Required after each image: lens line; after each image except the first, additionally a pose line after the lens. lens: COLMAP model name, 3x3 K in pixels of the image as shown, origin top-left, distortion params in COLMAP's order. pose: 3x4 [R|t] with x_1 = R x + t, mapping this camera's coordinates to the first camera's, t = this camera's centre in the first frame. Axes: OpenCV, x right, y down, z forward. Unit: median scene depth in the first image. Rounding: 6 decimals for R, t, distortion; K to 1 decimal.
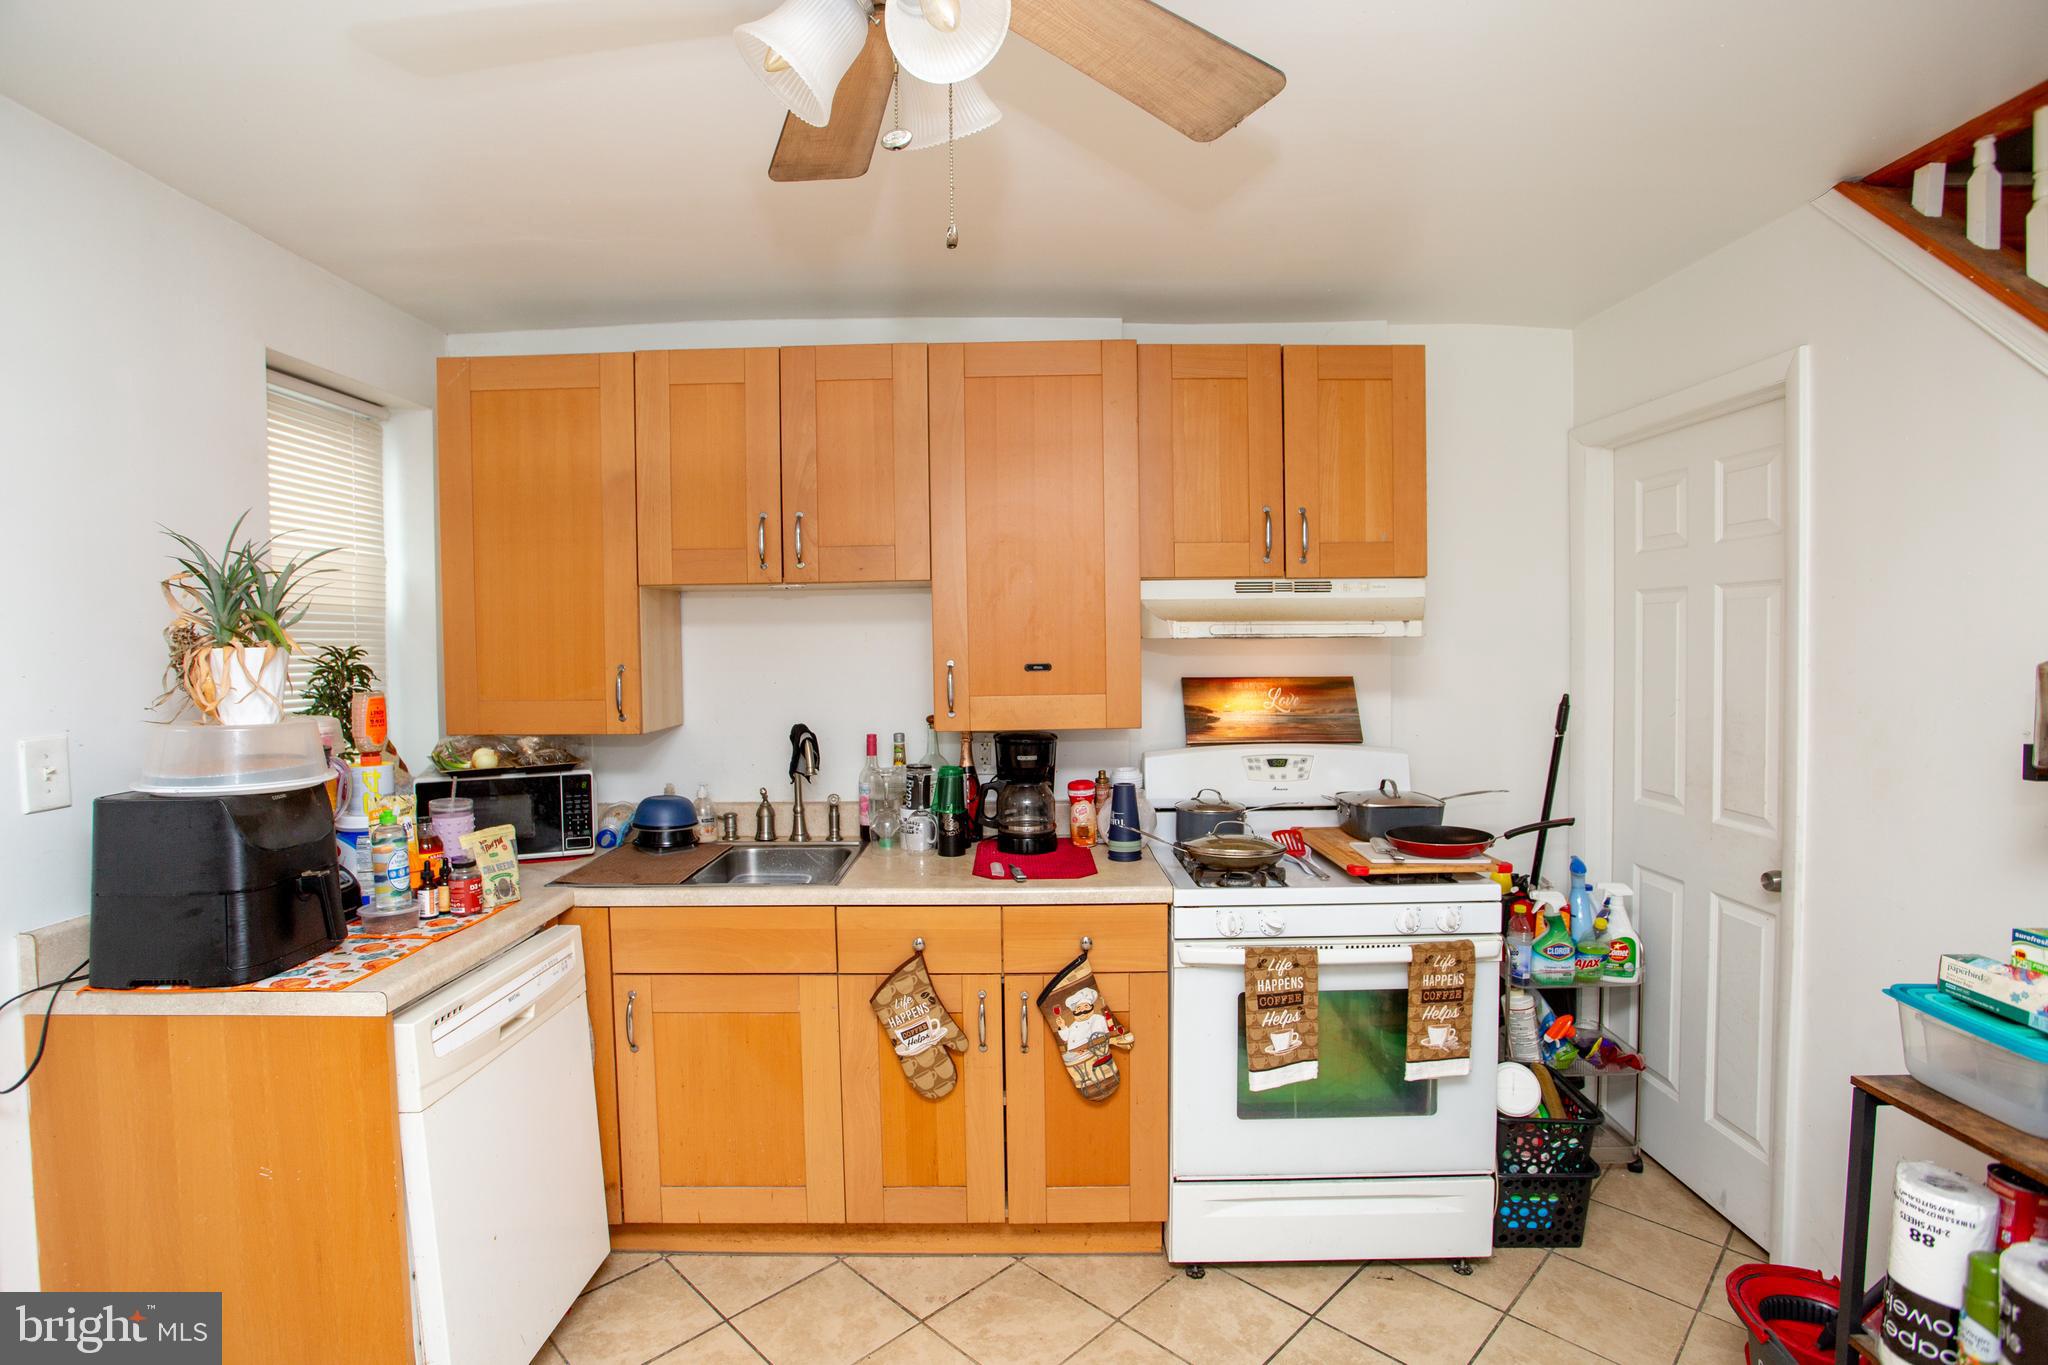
lens RADIAL K [[990.7, 0, 1011.6], [0, 990.7, 676.2], [0, 0, 1]] dist [-0.075914, 0.029206]
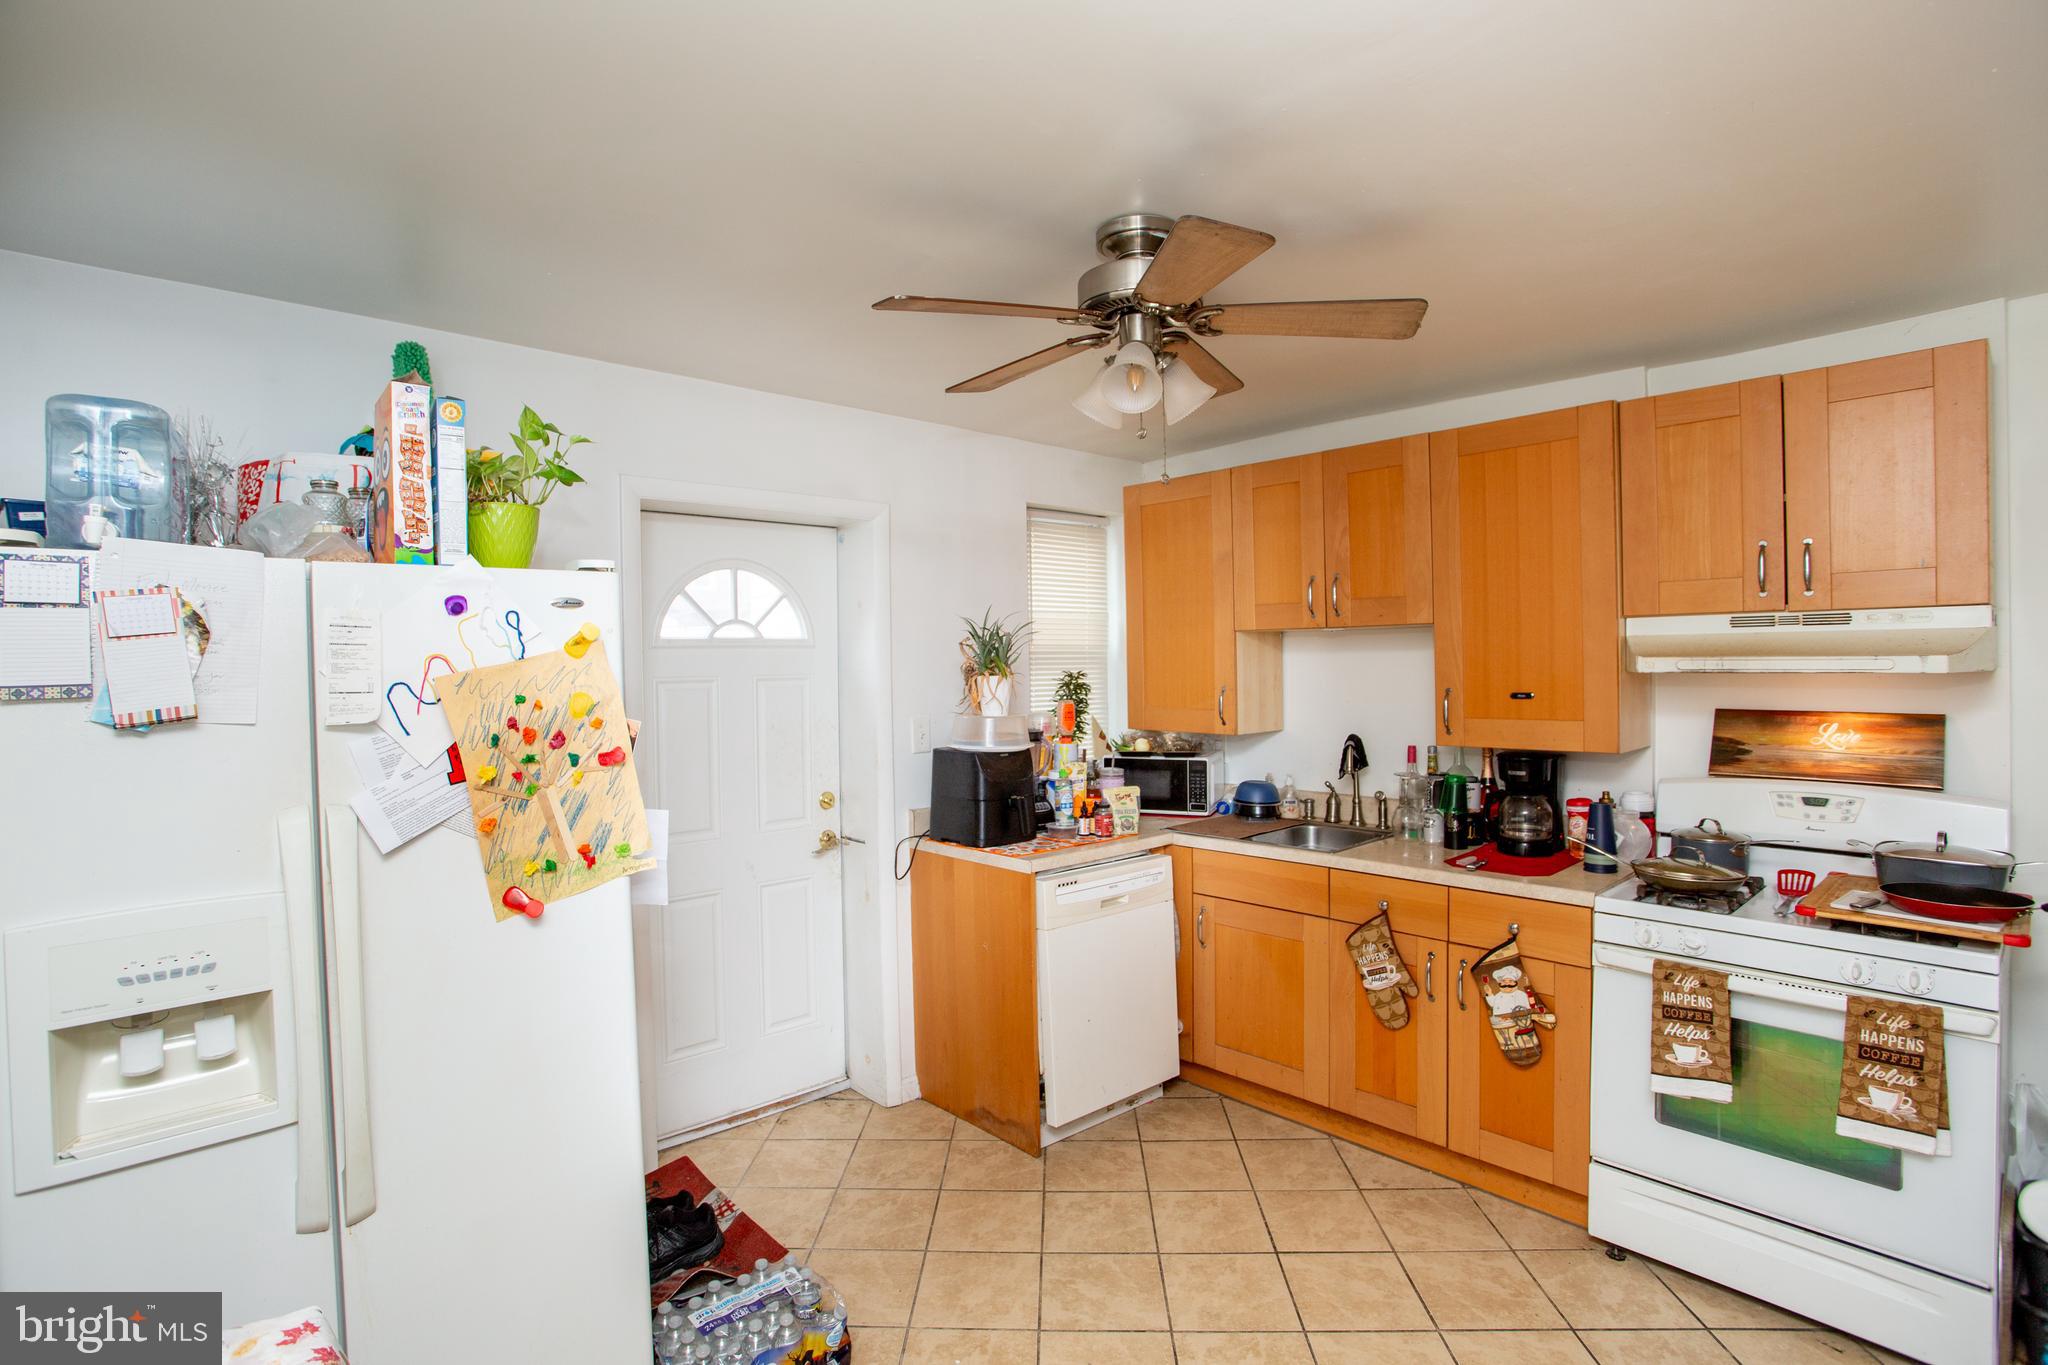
lens RADIAL K [[990.7, 0, 1008.8], [0, 990.7, 678.4], [0, 0, 1]] dist [-0.075914, 0.029206]
pose [[0.676319, 0.014880, -0.736459, 0.514653], [-0.019451, 0.999808, 0.002338, -0.022527], [0.736352, 0.012744, 0.676478, -0.243360]]
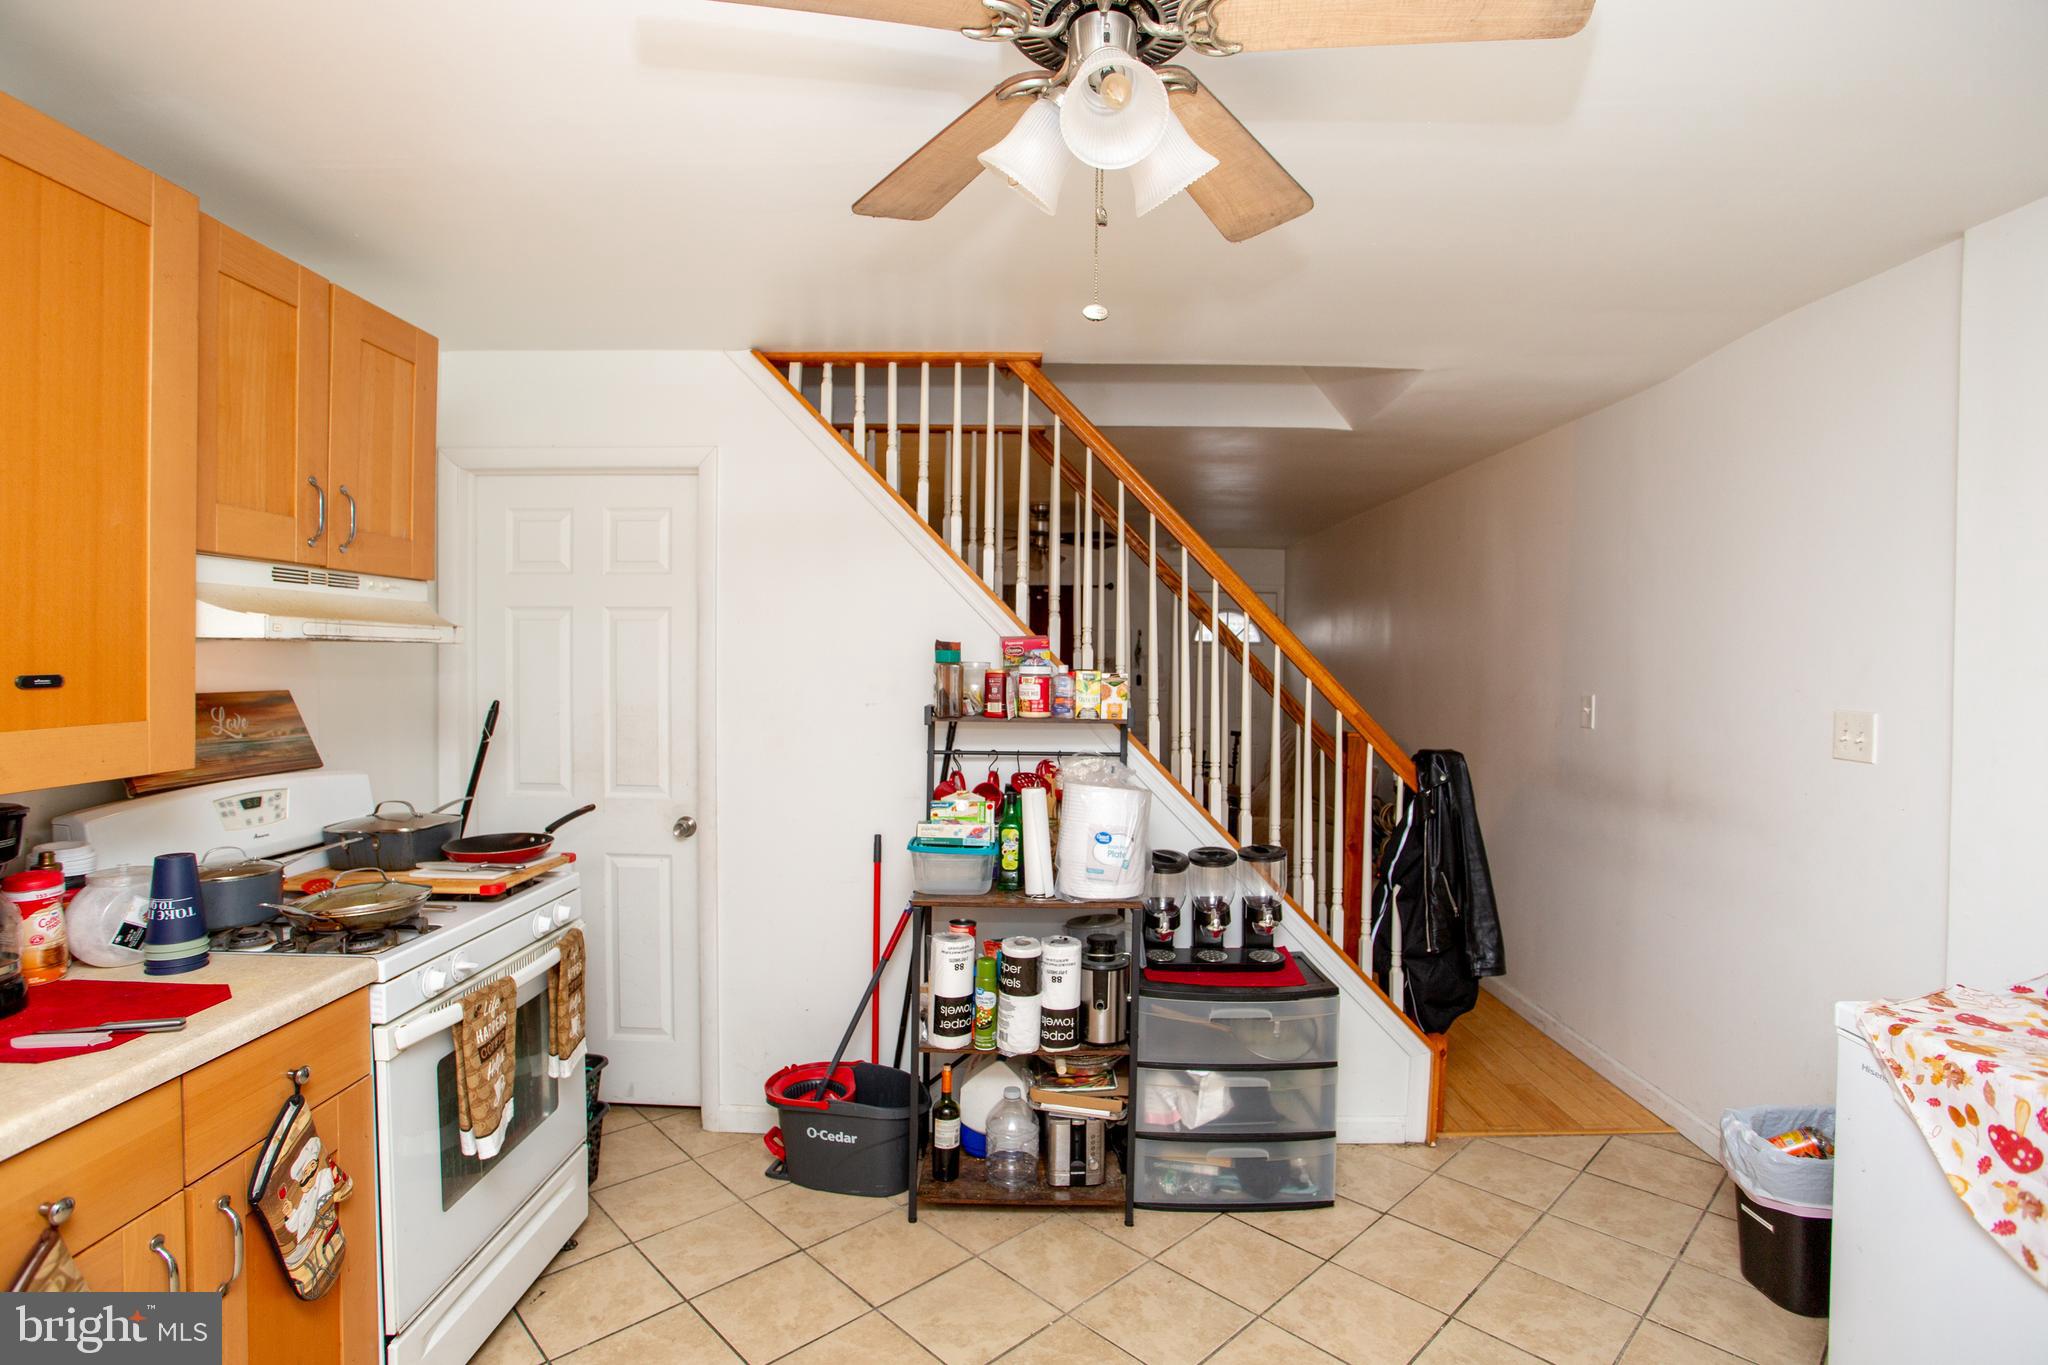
lens RADIAL K [[990.7, 0, 1025.9], [0, 990.7, 674.5], [0, 0, 1]] dist [-0.075914, 0.029206]
pose [[0.012027, -0.007241, 0.999901, -0.575546], [0.027886, 0.999587, 0.006903, -0.001069], [-0.999539, 0.027800, 0.012224, 0.471274]]
